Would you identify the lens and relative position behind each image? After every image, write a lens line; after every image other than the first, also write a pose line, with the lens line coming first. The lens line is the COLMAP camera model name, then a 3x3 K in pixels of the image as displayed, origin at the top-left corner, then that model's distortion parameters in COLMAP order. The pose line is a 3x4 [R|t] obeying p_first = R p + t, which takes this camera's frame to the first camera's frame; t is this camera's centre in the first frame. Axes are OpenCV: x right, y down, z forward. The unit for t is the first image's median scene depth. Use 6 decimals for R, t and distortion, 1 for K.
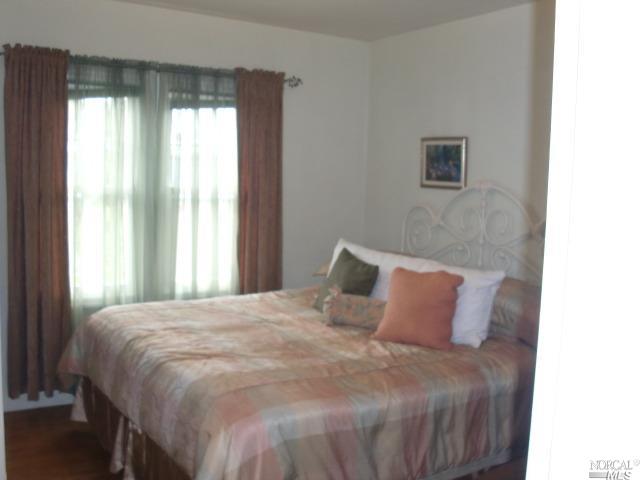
lens RADIAL K [[675.2, 0, 317.1], [0, 675.2, 247.5], [0, 0, 1]] dist [-0.194735, 0.180231]
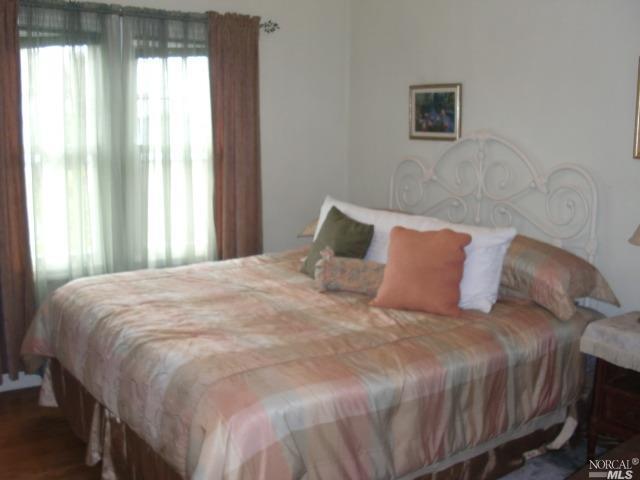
lens RADIAL K [[675.2, 0, 317.1], [0, 675.2, 247.5], [0, 0, 1]] dist [-0.194735, 0.180231]
pose [[0.998259, -0.028383, 0.051704, -0.036269], [0.025180, 0.997785, 0.061577, -0.000634], [-0.053338, -0.060167, 0.996762, 0.102849]]
